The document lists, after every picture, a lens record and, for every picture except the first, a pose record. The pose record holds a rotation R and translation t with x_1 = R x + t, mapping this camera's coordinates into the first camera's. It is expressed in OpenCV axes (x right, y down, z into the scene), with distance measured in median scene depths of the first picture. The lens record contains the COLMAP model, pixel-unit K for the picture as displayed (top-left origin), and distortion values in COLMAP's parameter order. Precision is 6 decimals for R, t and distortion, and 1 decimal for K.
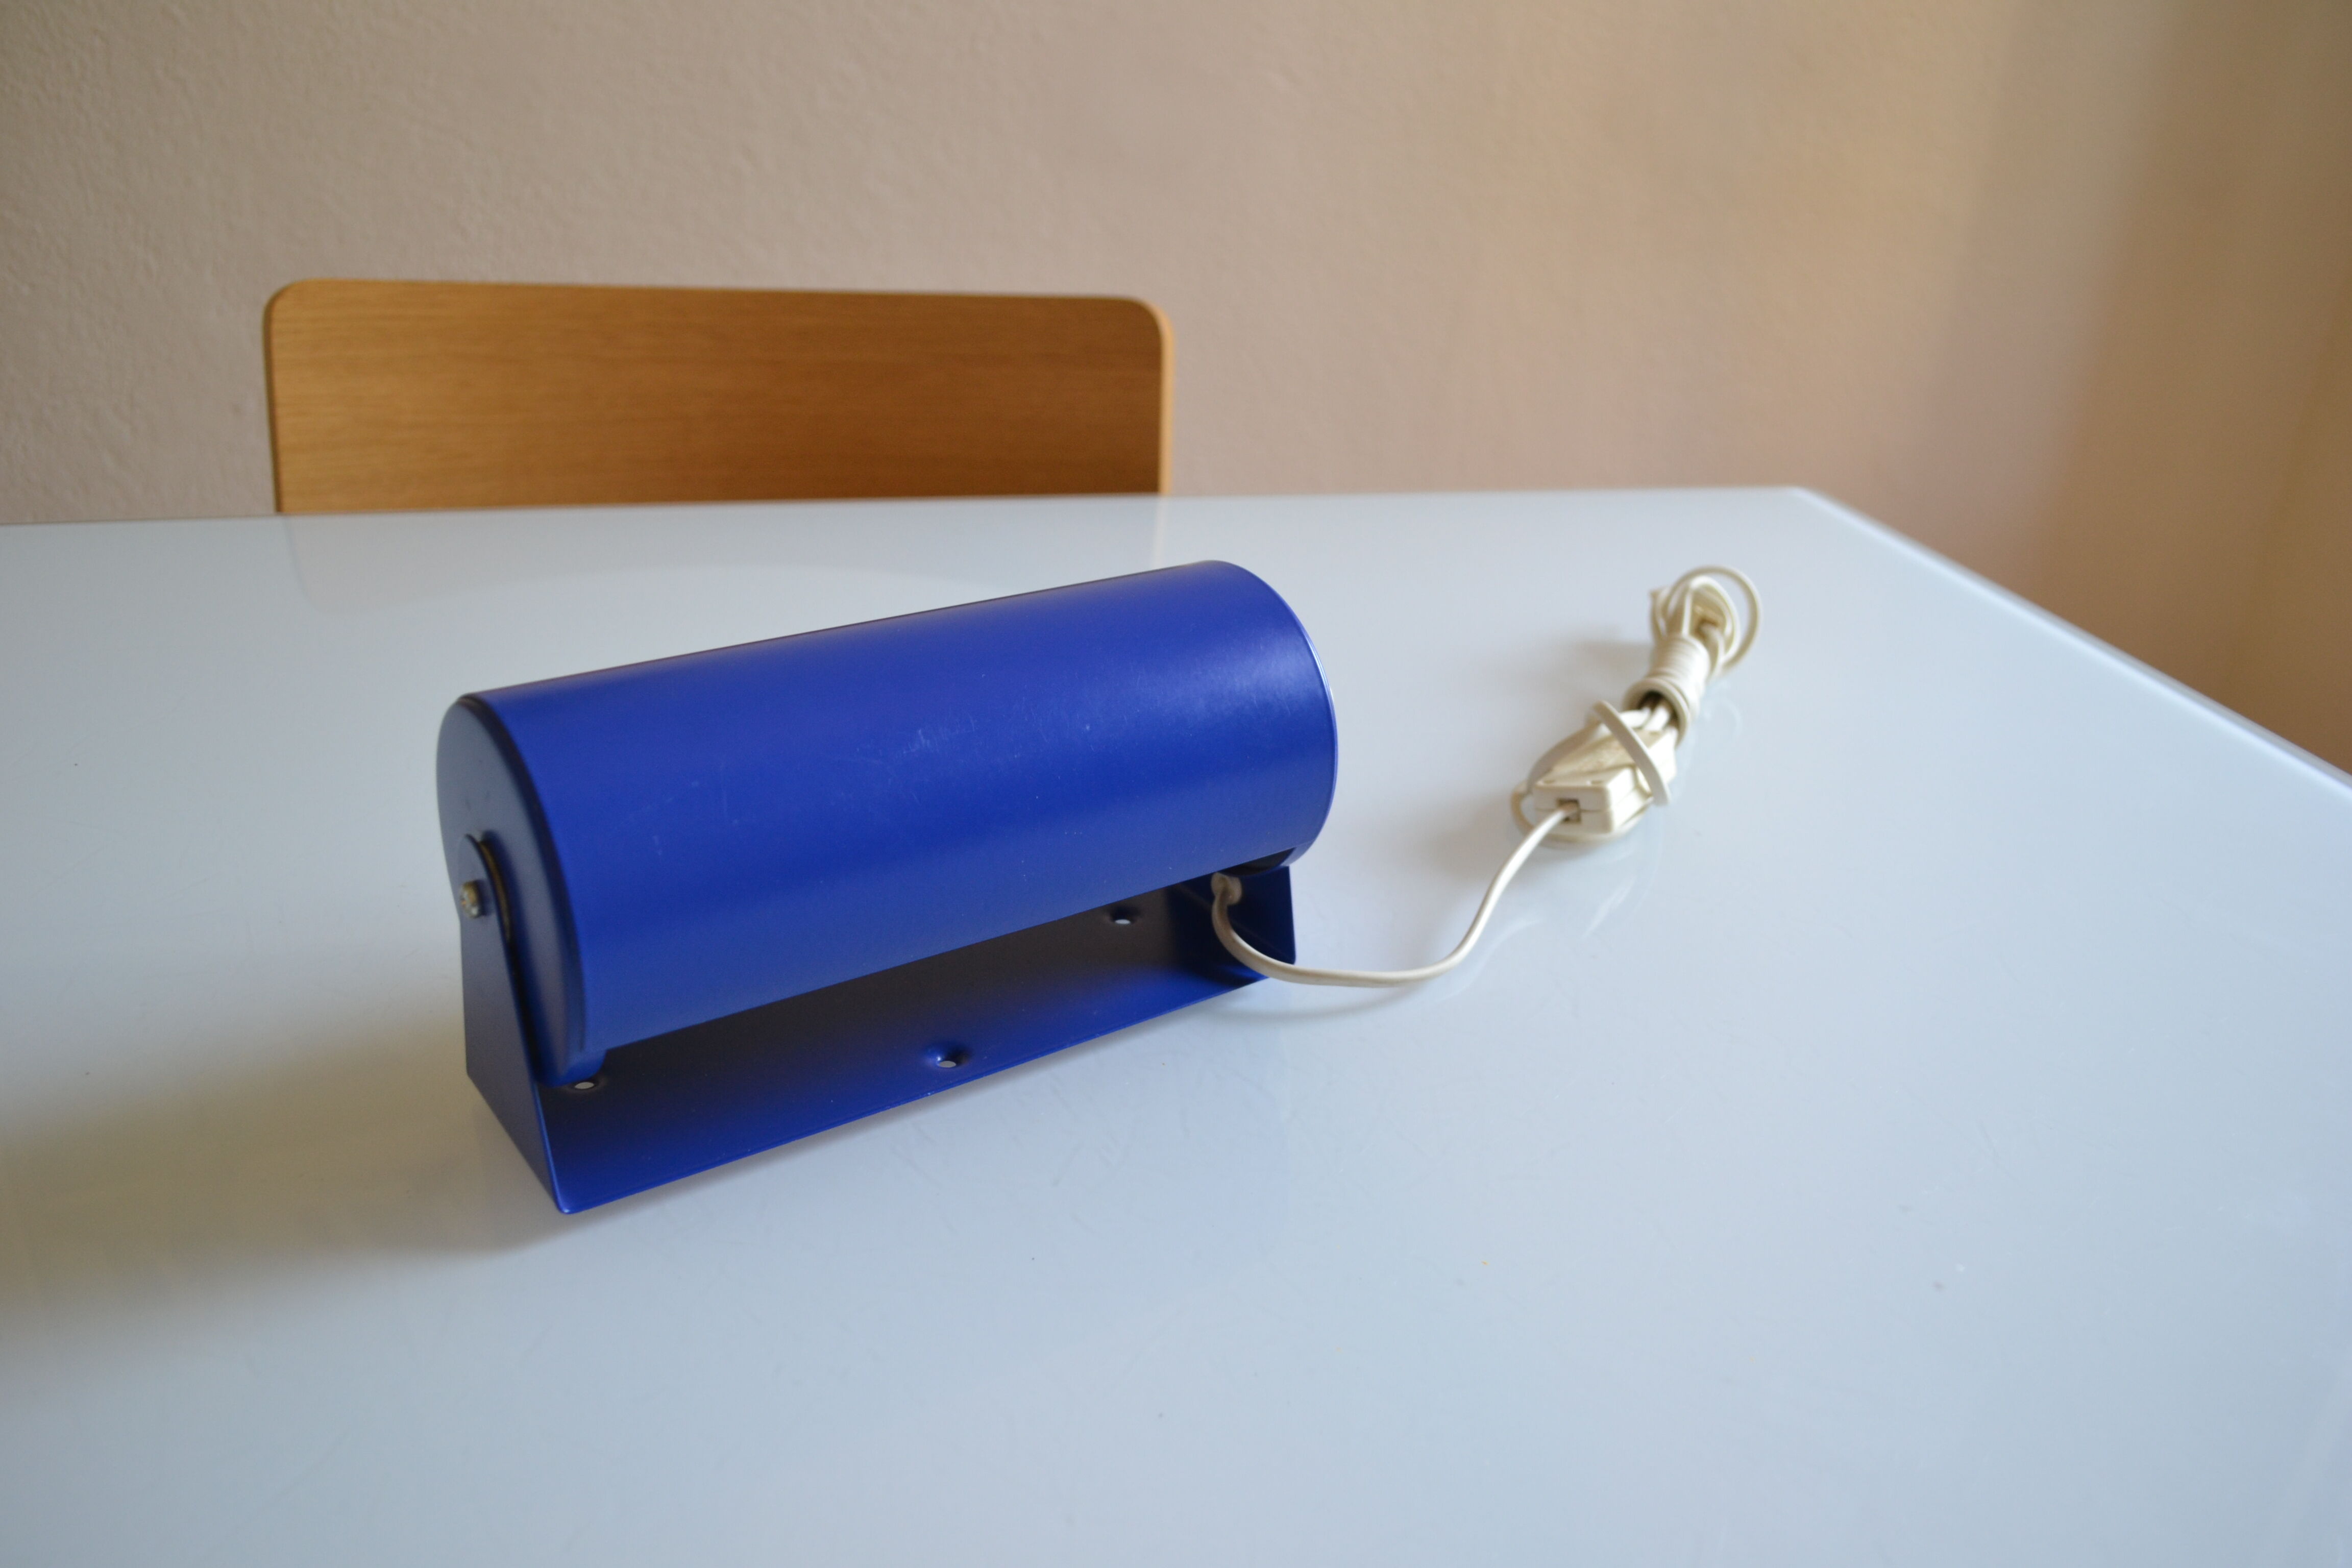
lens RADIAL K [[2011.4, 0, 1176.0], [0, 2011.4, 784.0], [0, 0, 1]] dist [-0.050448, -0.001360]
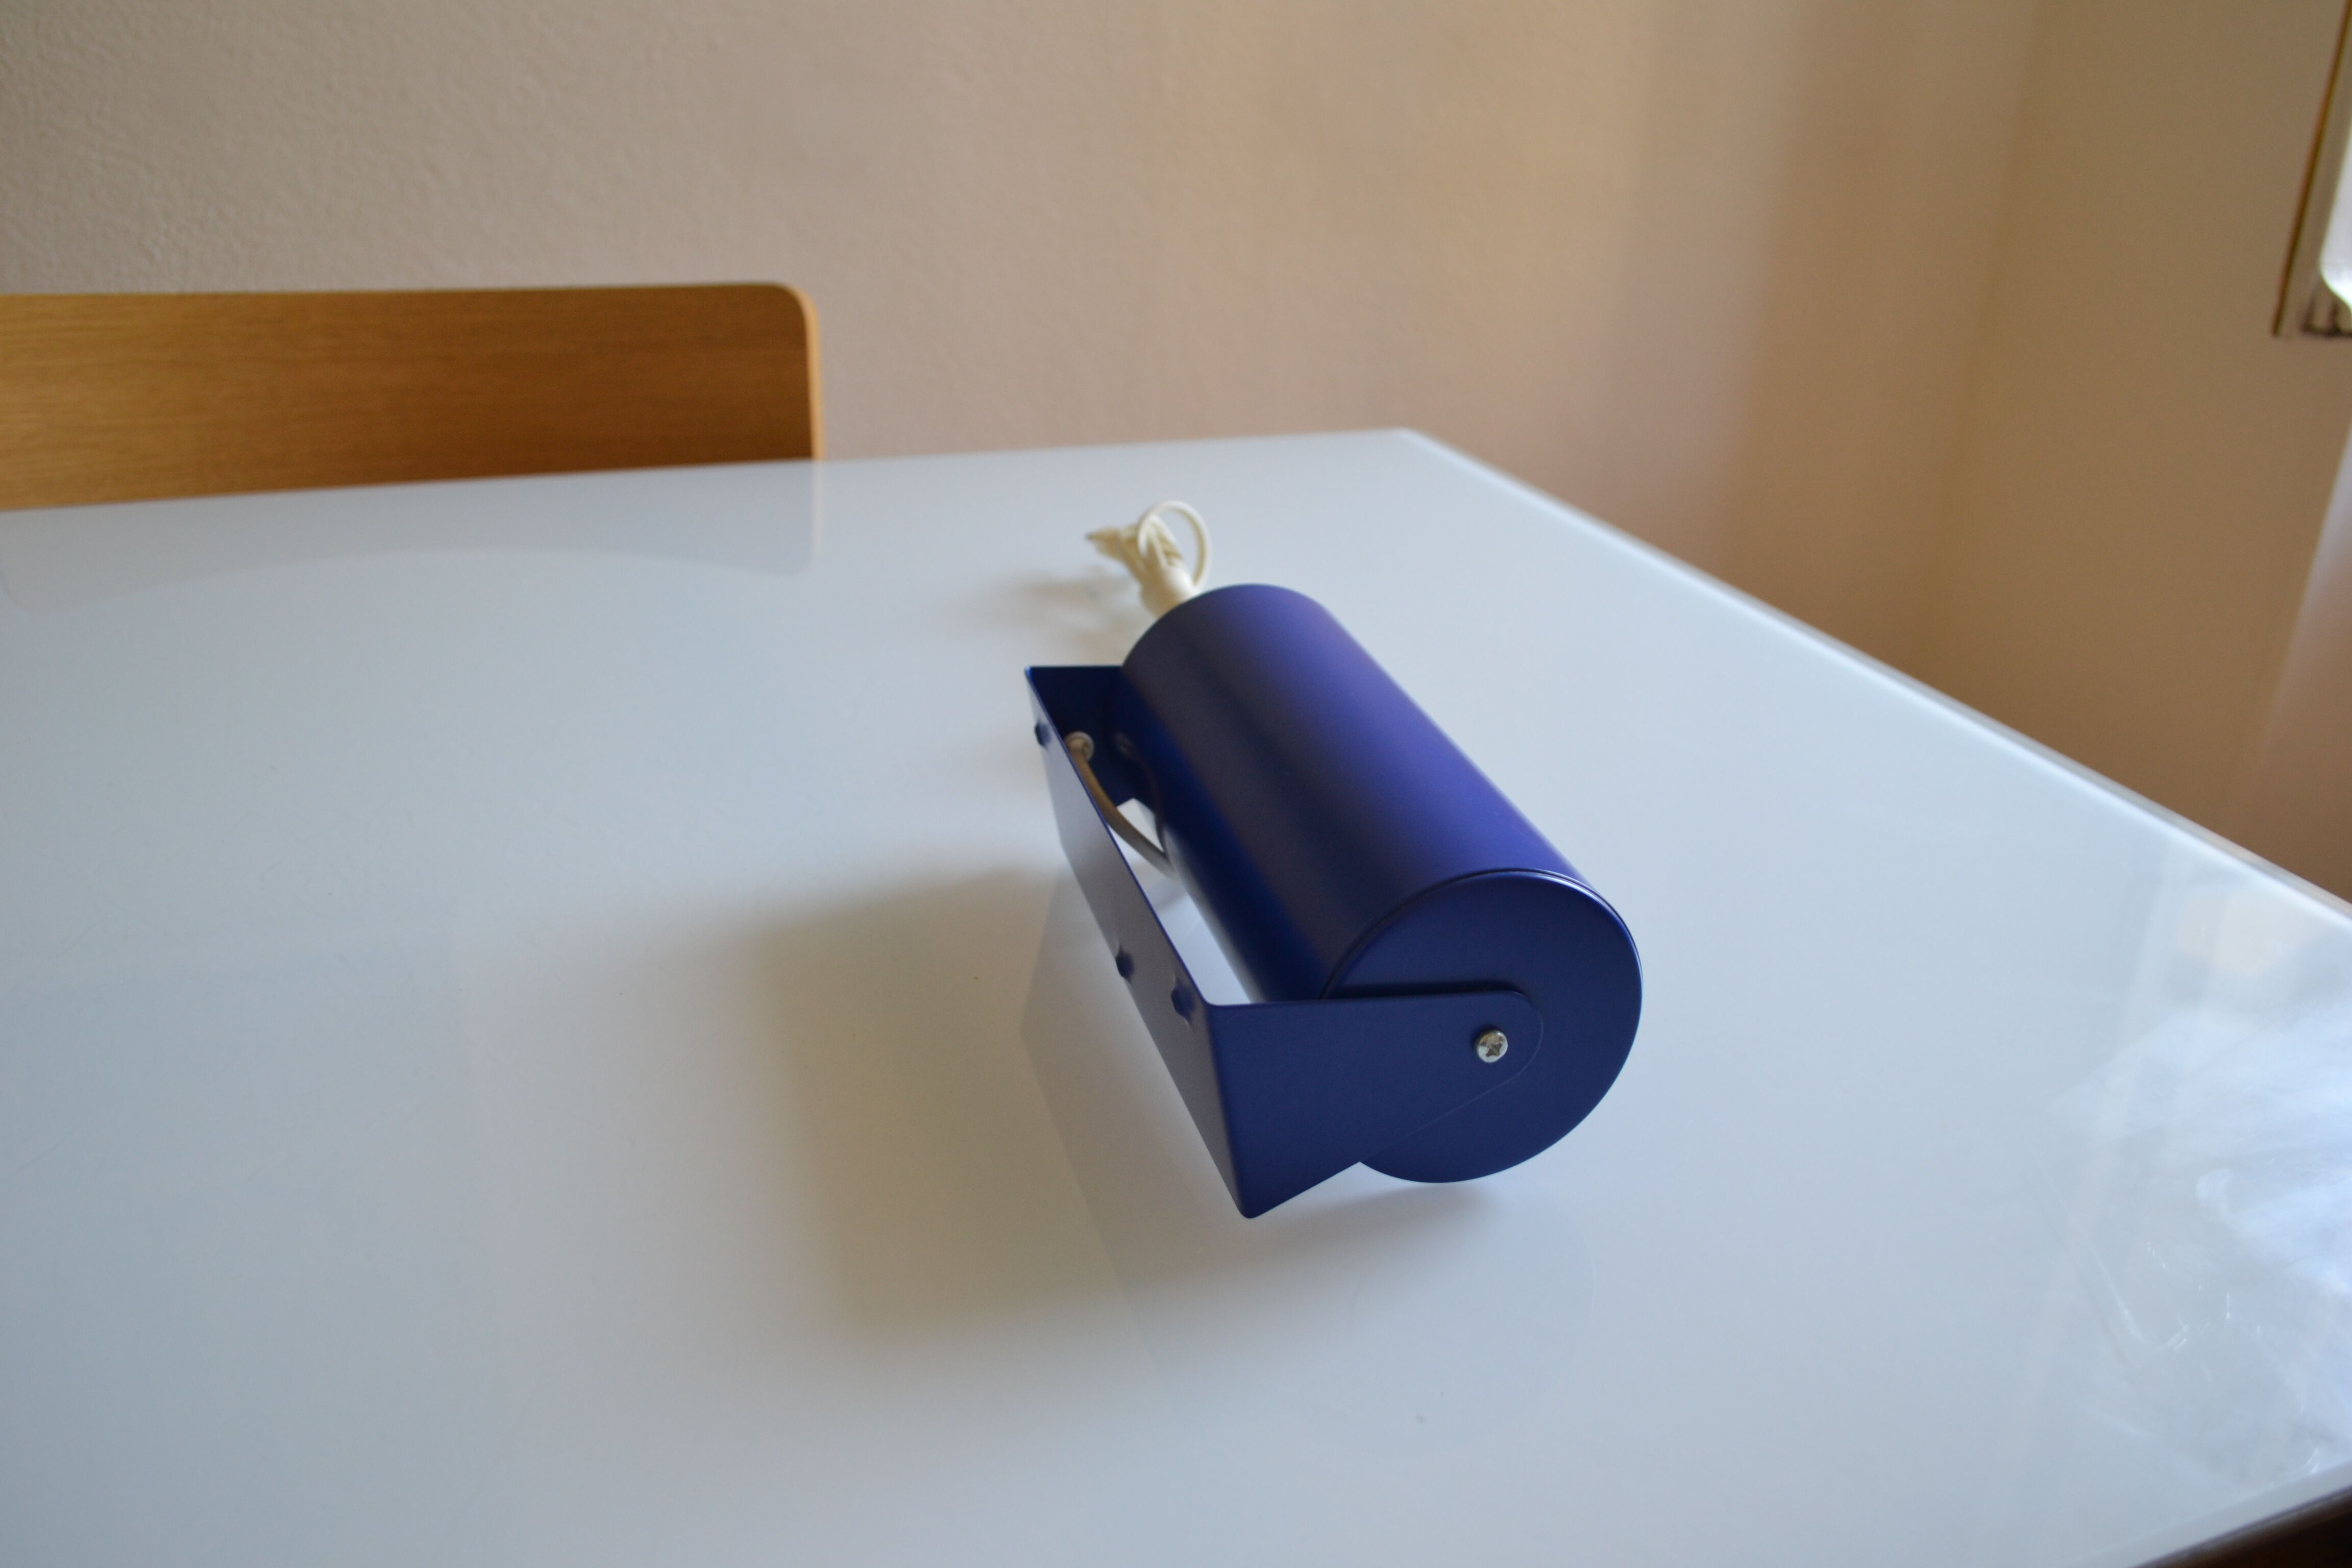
lens RADIAL K [[2145.3, 0, 1176.0], [0, 2145.3, 784.0], [0, 0, 1]] dist [-0.049984, 0.008473]
pose [[0.993868, -0.060042, 0.092850, 0.069910], [0.061706, 0.997979, -0.015160, 0.061309], [-0.091752, 0.020797, 0.995565, -0.174888]]
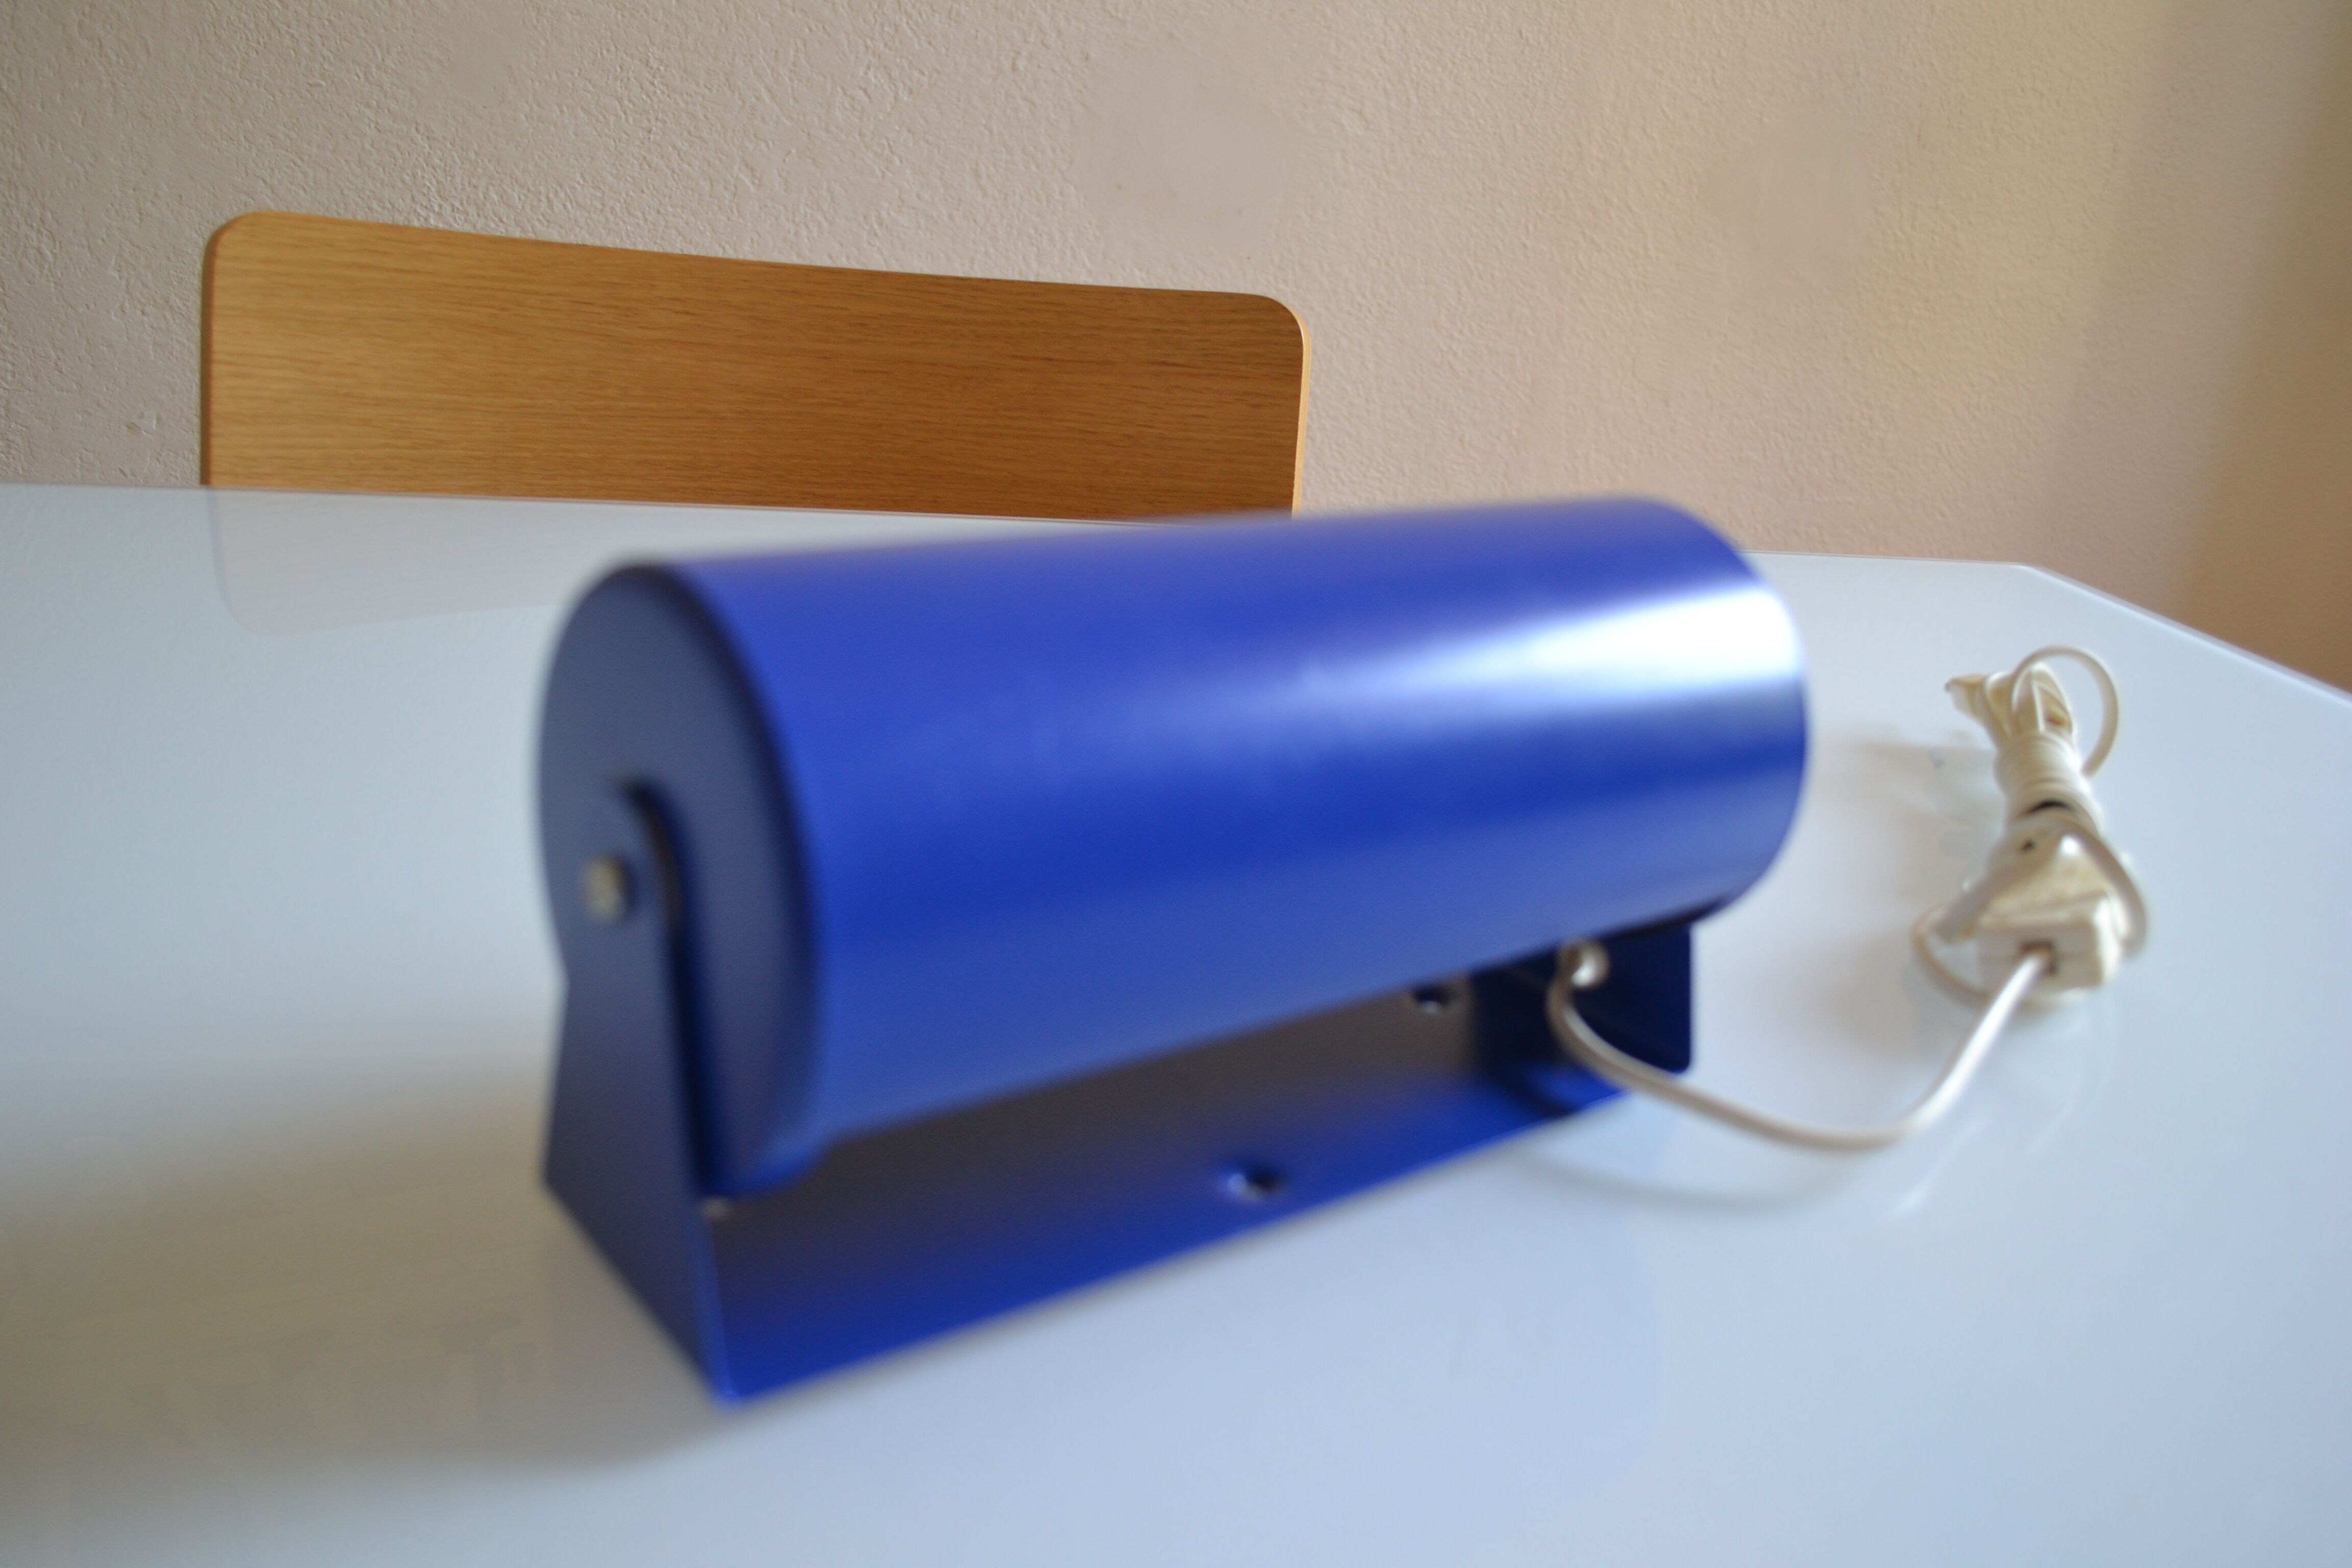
lens RADIAL K [[2145.3, 0, 1176.0], [0, 2145.3, 784.0], [0, 0, 1]] dist [-0.049984, 0.008473]
pose [[0.998384, 0.041774, 0.038536, -0.084640], [-0.038617, 0.996101, -0.079313, 0.029813], [-0.041699, 0.077697, 0.996105, 0.135253]]
